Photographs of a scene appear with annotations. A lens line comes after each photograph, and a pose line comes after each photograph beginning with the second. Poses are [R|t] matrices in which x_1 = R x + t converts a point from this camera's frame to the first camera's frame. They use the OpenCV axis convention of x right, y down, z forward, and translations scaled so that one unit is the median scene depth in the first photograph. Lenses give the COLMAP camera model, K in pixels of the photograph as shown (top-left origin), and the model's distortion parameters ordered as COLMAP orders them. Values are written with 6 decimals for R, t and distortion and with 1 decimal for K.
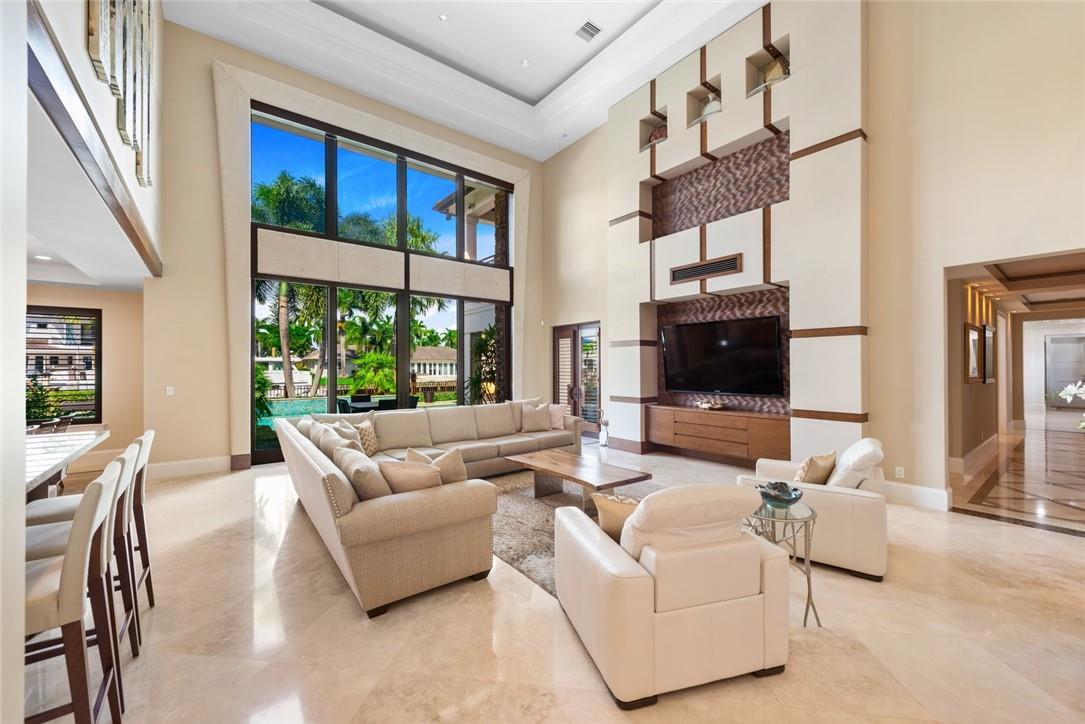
lens RADIAL K [[425.8, 0, 545.3], [0, 425.8, 365.3], [0, 0, 1]] dist [0.009857, -0.003616]
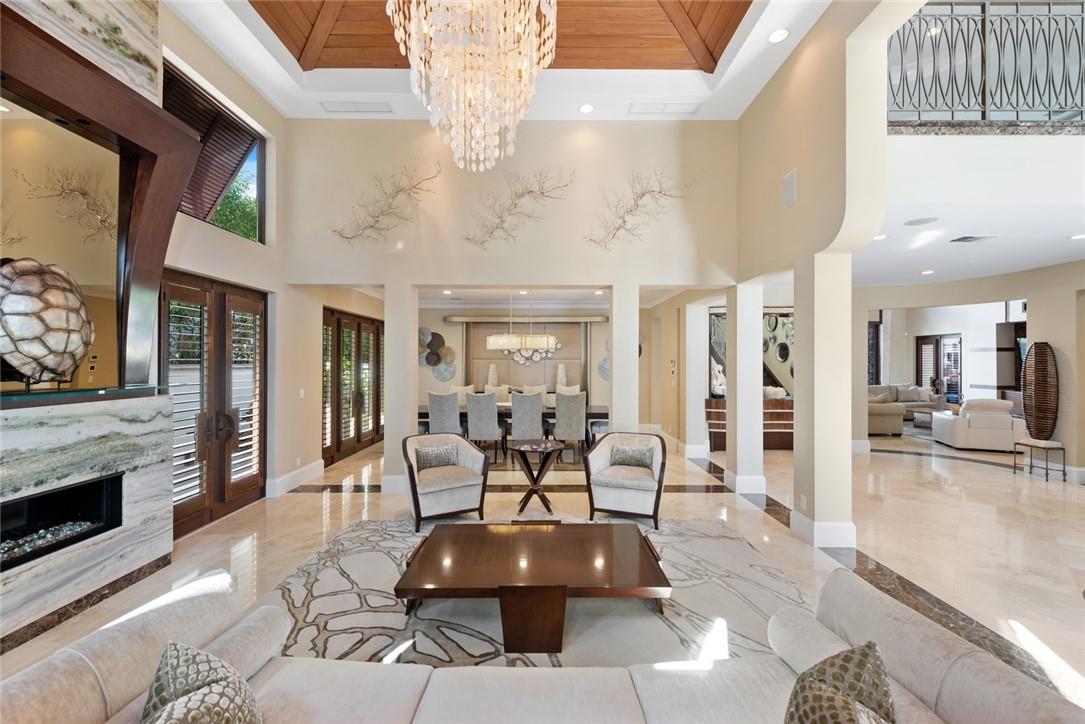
lens RADIAL K [[425.8, 0, 546.1], [0, 425.8, 360.8], [0, 0, 1]] dist [0.009857, -0.003616]
pose [[0.788498, 0.002350, -0.615033, -0.110586], [-0.001165, 0.999997, 0.002327, -0.015696], [0.615037, -0.001119, 0.788498, -1.278473]]
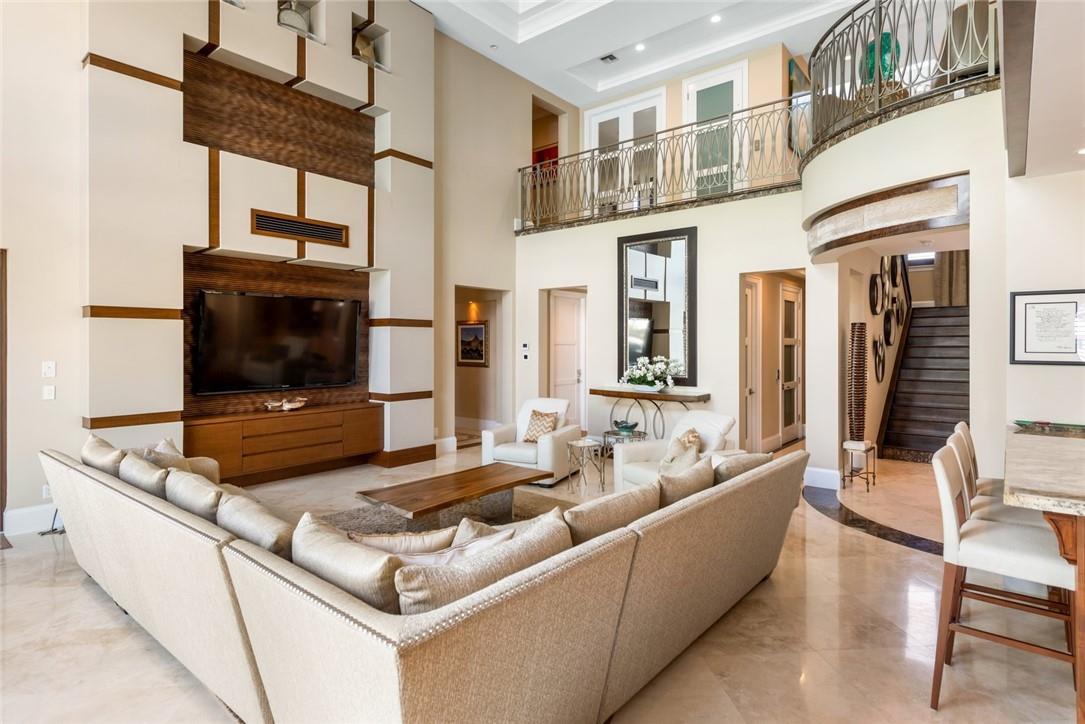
lens RADIAL K [[567.1, 0, 552.3], [0, 567.1, 346.3], [0, 0, 1]] dist [0.007078, -0.002952]
pose [[-0.220489, -0.002579, 0.975386, -0.682026], [-0.003900, 0.999991, 0.001763, -0.014597], [-0.975382, -0.003415, -0.220497, 0.733351]]
